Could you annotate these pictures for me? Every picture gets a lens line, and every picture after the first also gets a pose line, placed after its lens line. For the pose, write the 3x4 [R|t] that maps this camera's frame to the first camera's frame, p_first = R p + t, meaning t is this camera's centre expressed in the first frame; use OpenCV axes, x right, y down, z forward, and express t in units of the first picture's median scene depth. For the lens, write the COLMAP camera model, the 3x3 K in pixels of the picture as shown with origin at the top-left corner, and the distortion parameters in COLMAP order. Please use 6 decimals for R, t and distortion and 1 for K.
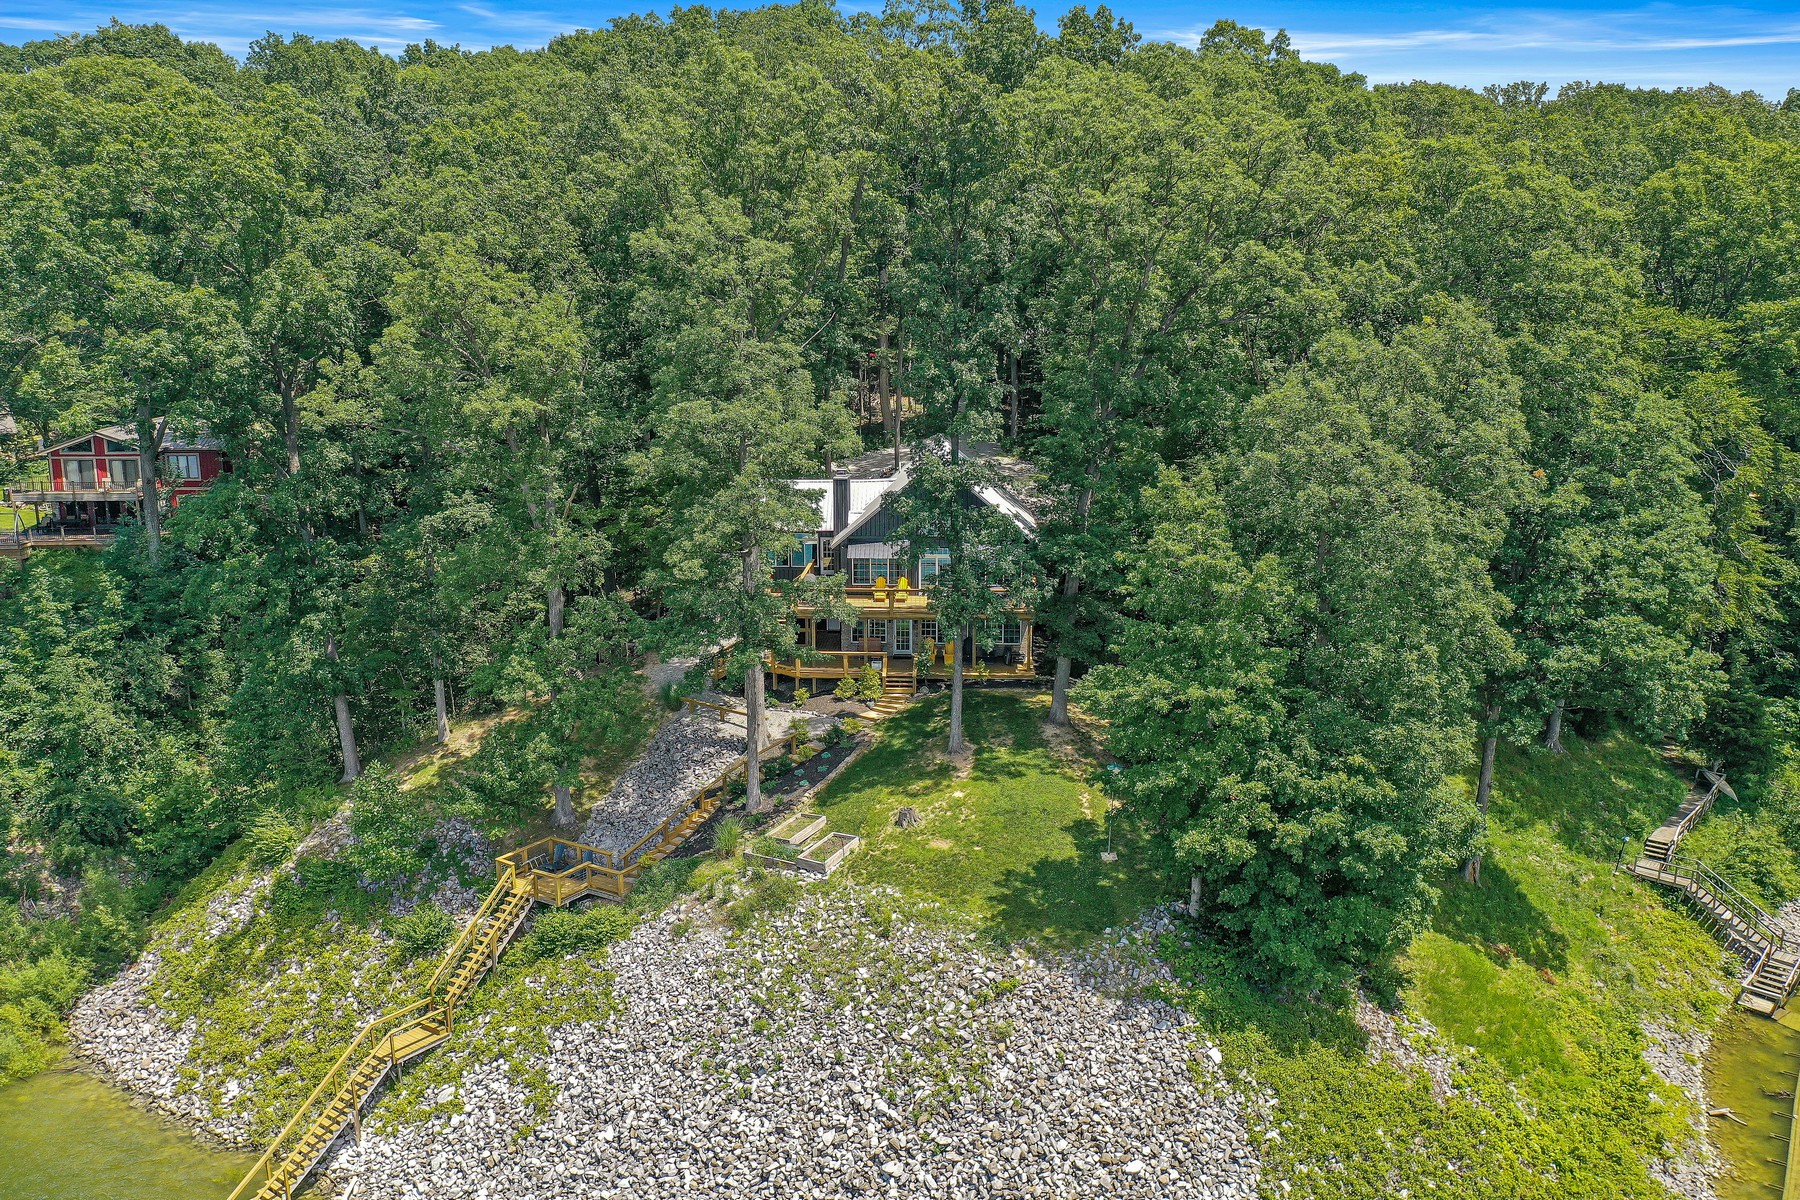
lens RADIAL K [[1447.8, 0, 902.5], [0, 1447.8, 601.9], [0, 0, 1]] dist [-0.014564, 0.016273]
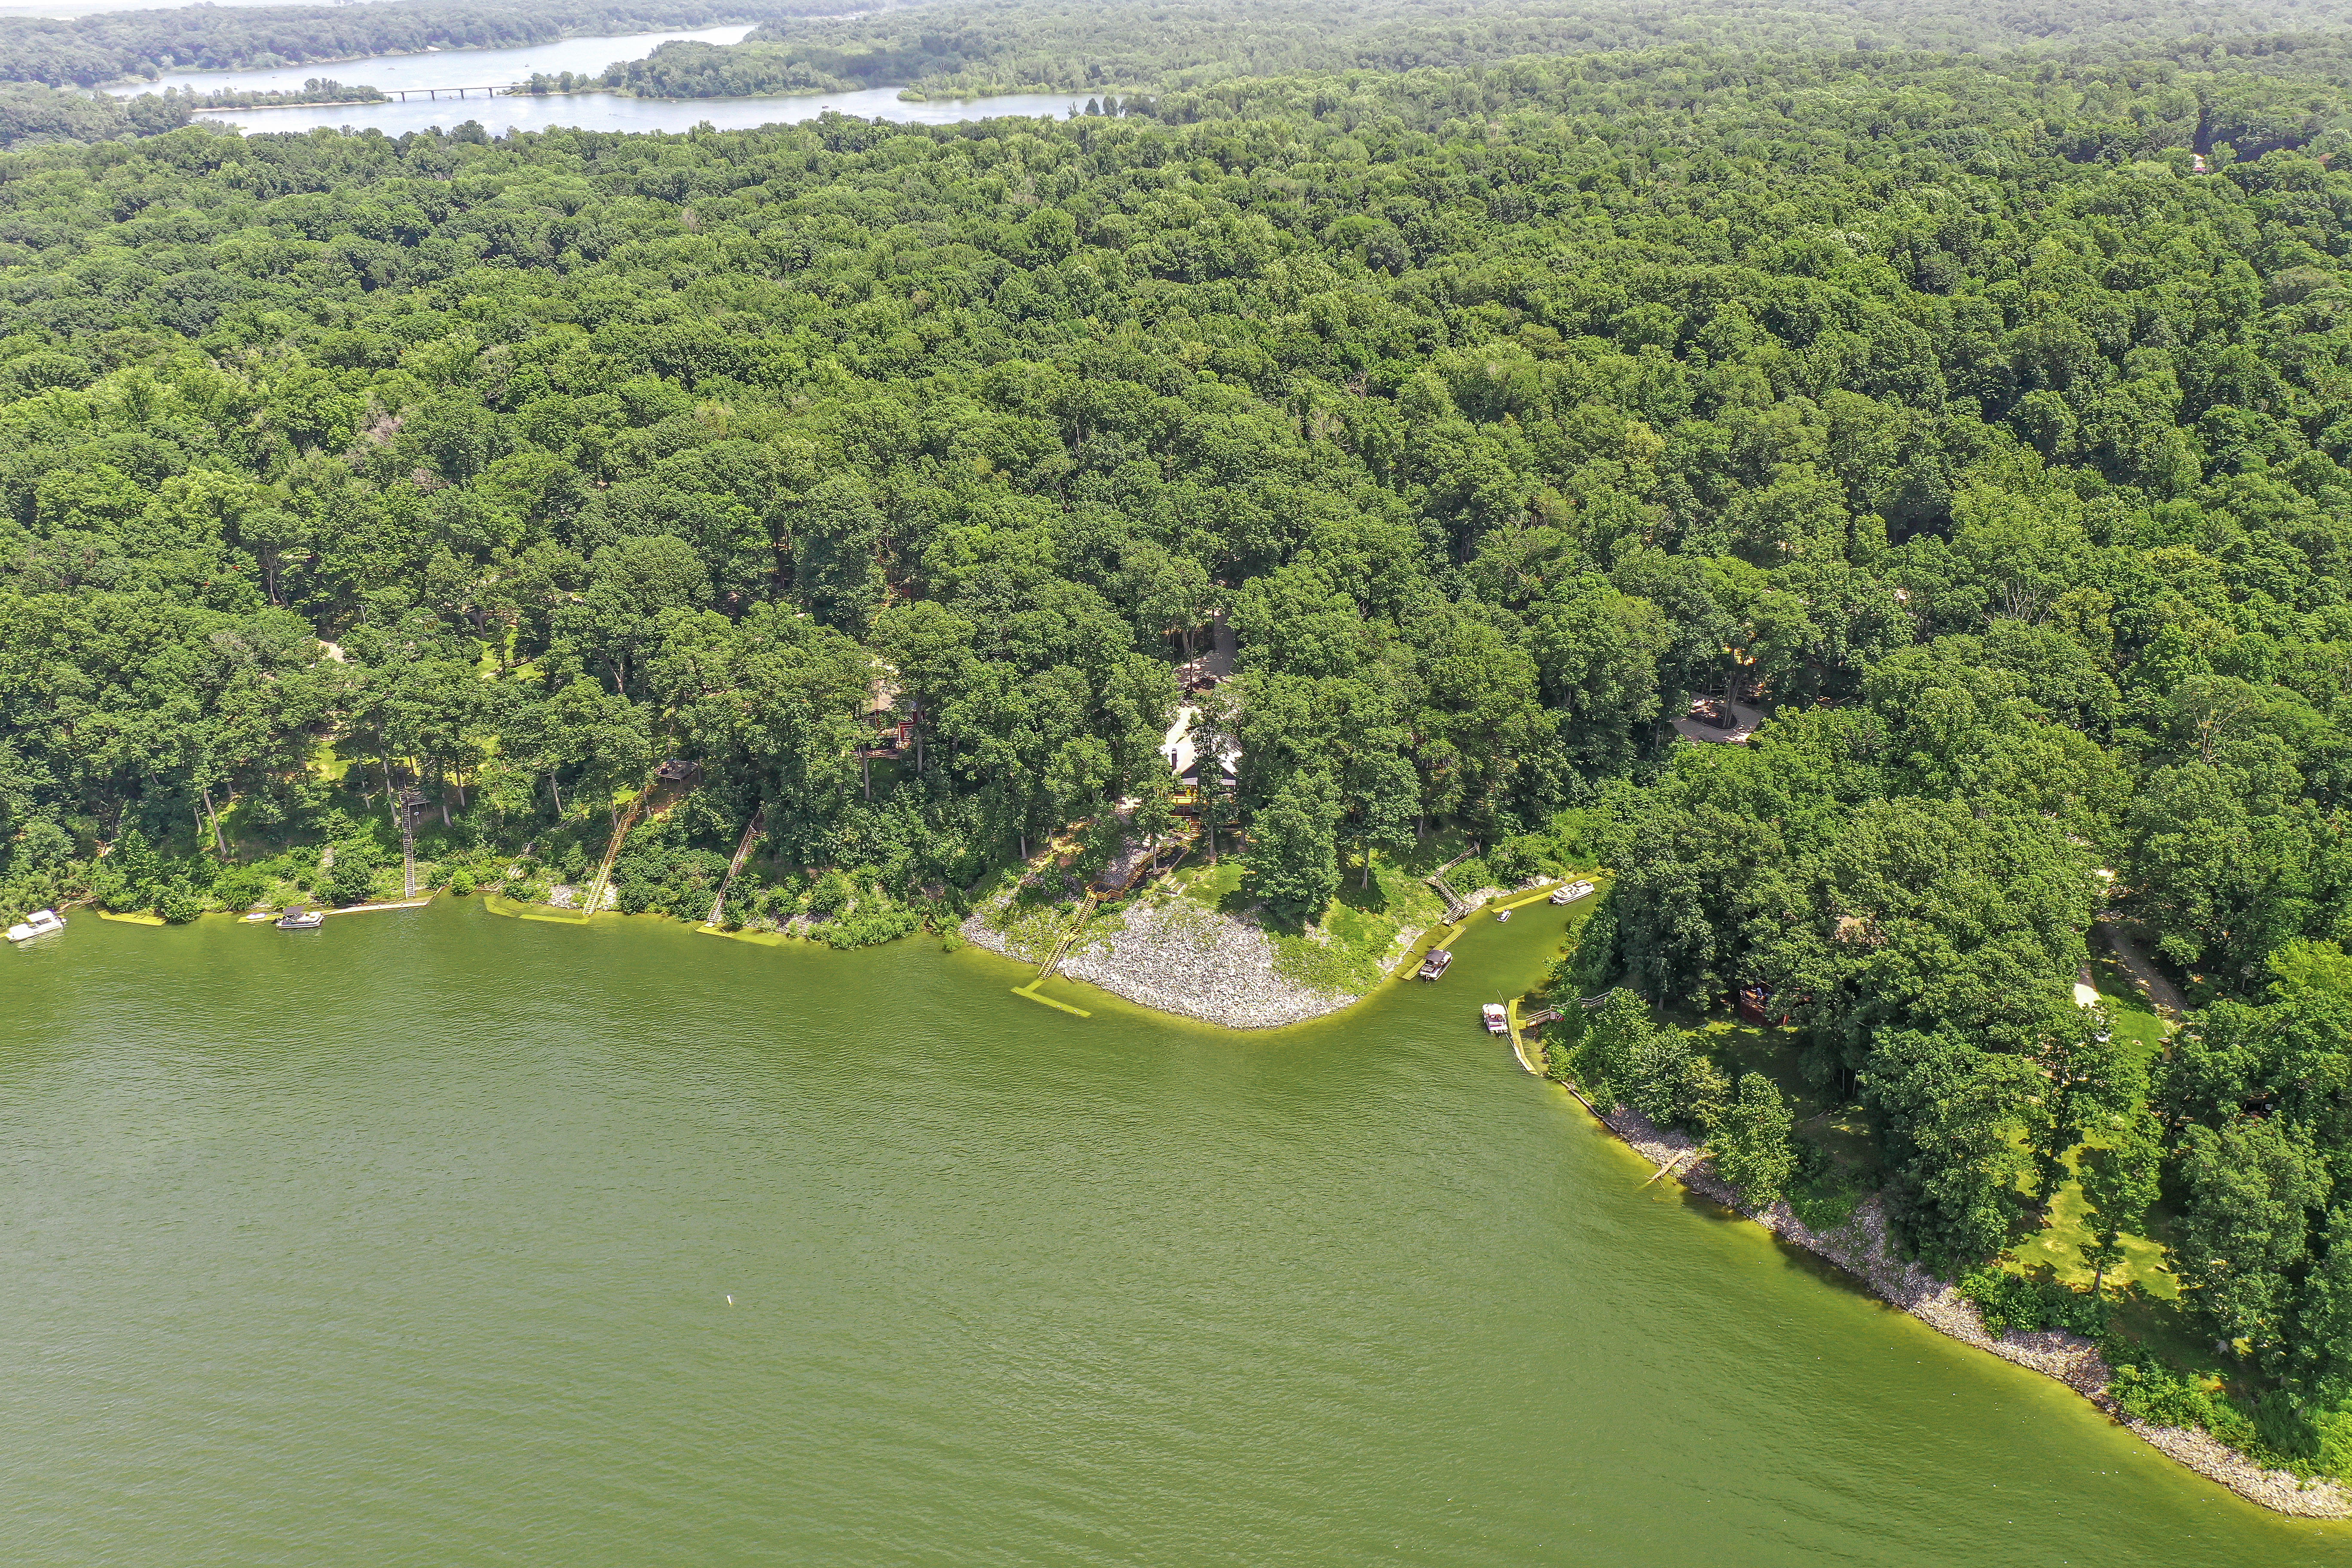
lens RADIAL K [[1891.8, 0, 1176.0], [0, 1891.8, 783.2], [0, 0, 1]] dist [-0.014564, 0.016273]
pose [[0.999873, -0.012719, -0.009561, -0.003237], [0.014483, 0.976350, 0.215709, -1.121682], [0.006591, -0.215820, 0.976411, -3.648025]]
